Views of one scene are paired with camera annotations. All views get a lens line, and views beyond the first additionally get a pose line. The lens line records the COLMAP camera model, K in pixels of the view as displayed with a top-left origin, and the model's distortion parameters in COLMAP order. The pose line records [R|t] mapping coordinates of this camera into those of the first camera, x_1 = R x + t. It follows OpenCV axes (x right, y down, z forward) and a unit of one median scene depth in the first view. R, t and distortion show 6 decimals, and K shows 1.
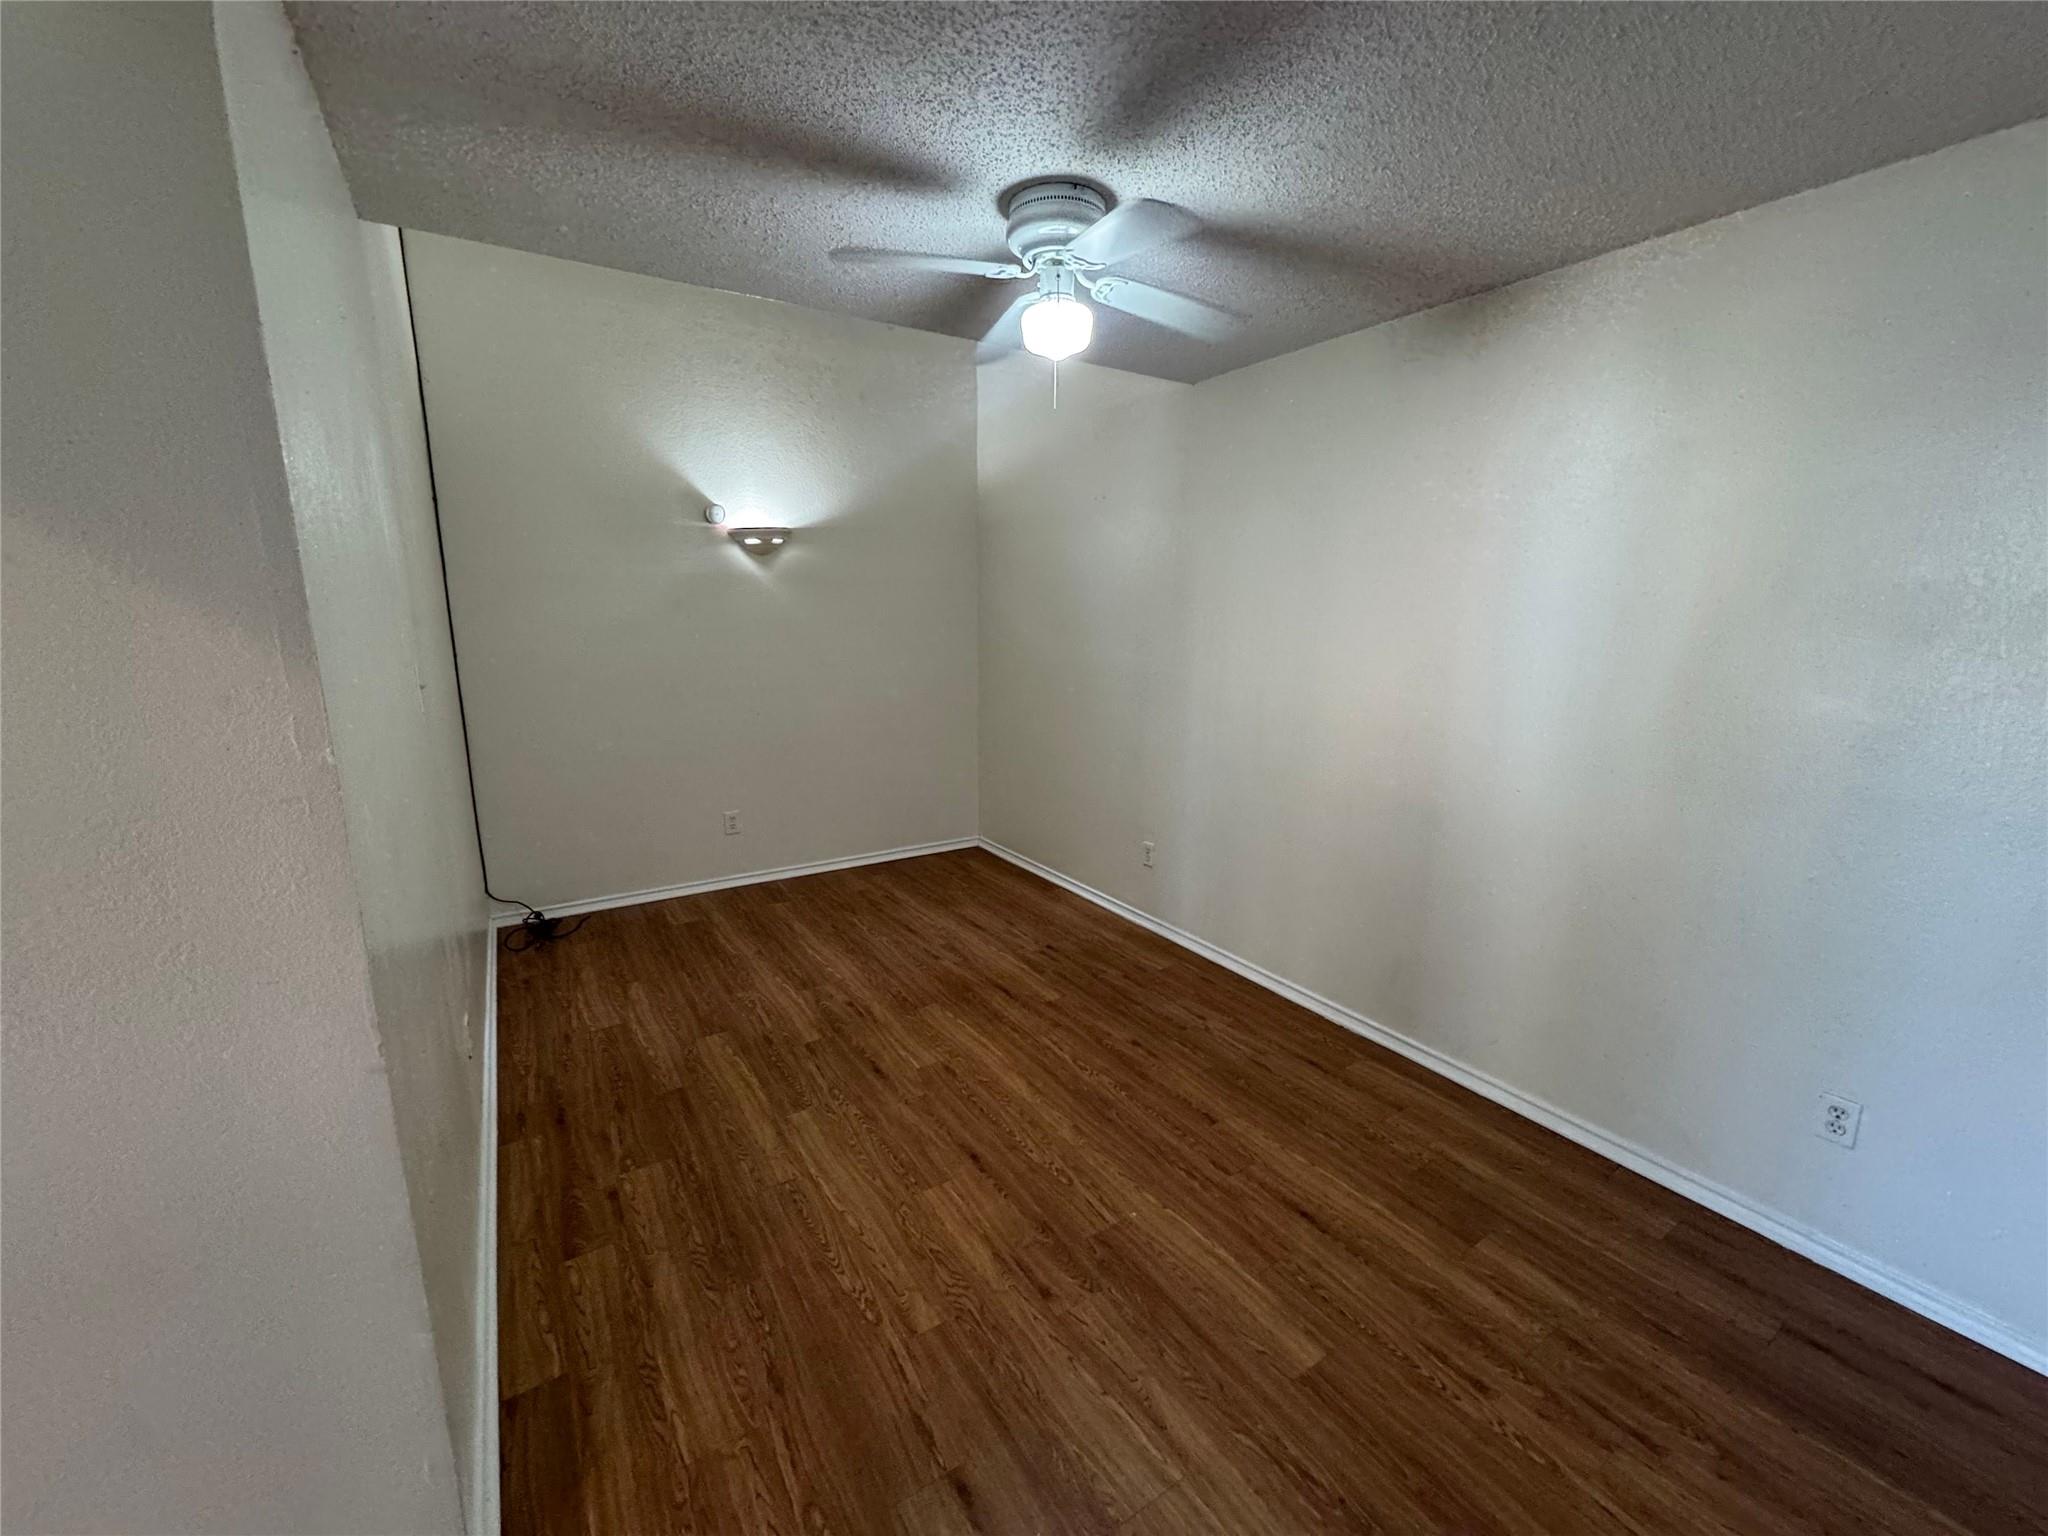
lens RADIAL K [[816.8, 0, 1027.0], [0, 816.8, 772.6], [0, 0, 1]] dist [-0.004236, 0.000082]
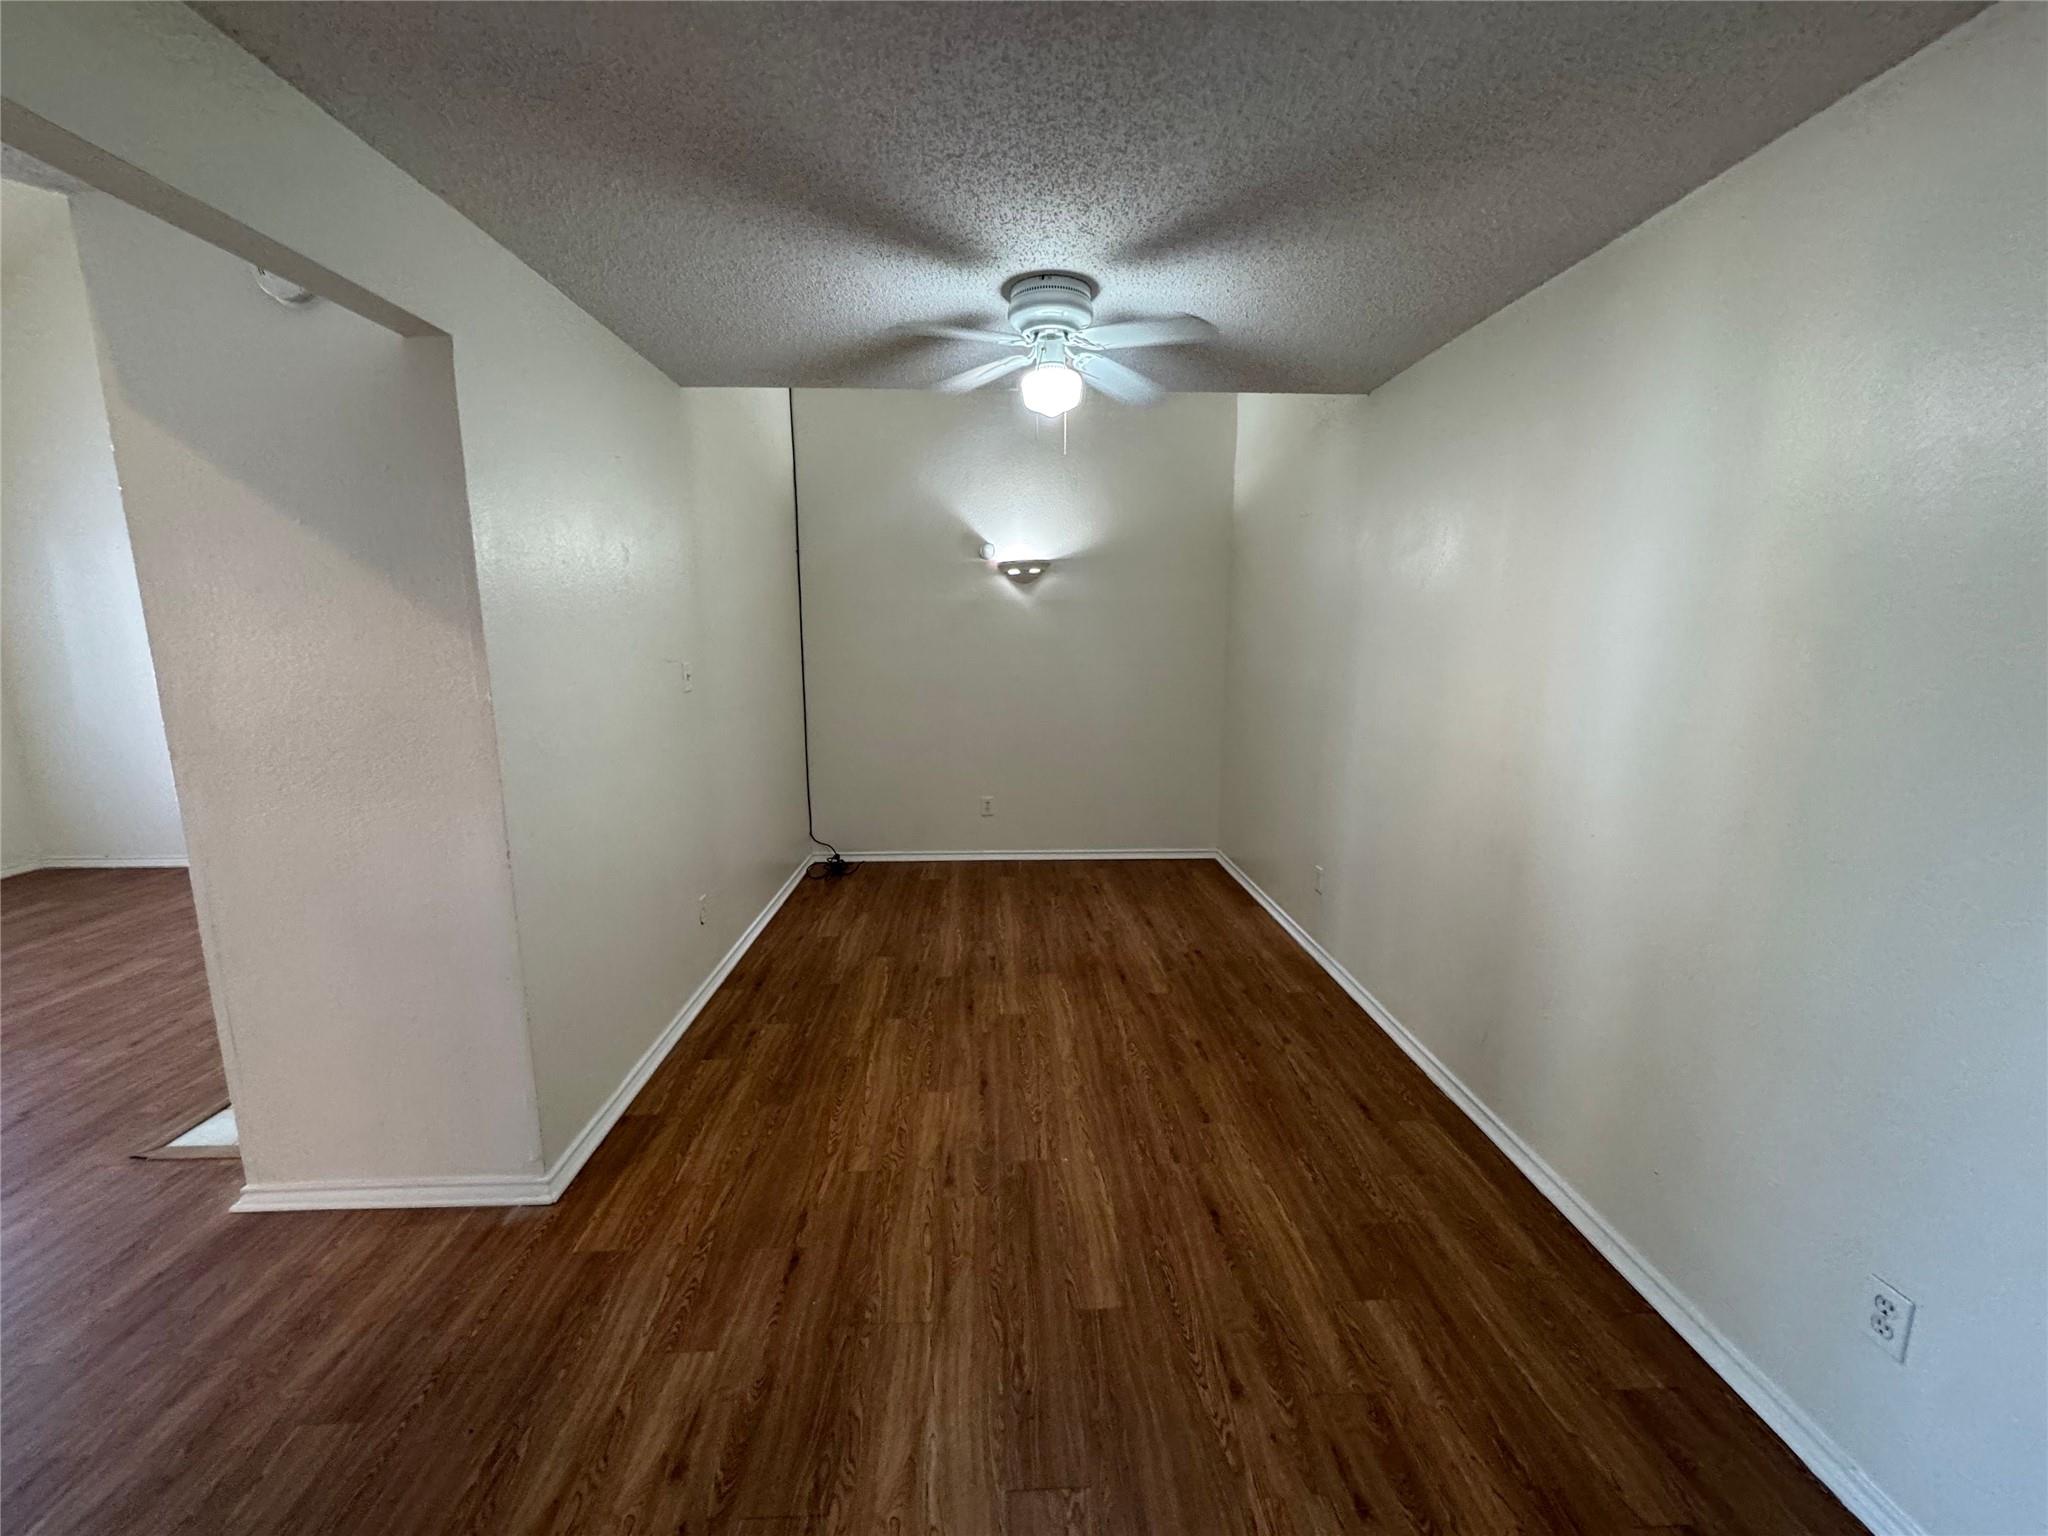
lens RADIAL K [[816.8, 0, 1027.0], [0, 816.8, 772.6], [0, 0, 1]] dist [-0.004236, 0.000082]
pose [[0.864185, 0.084143, -0.496089, 0.464785], [-0.097819, 0.995203, -0.001601, 0.014049], [0.493575, 0.049910, 0.868270, -0.022441]]
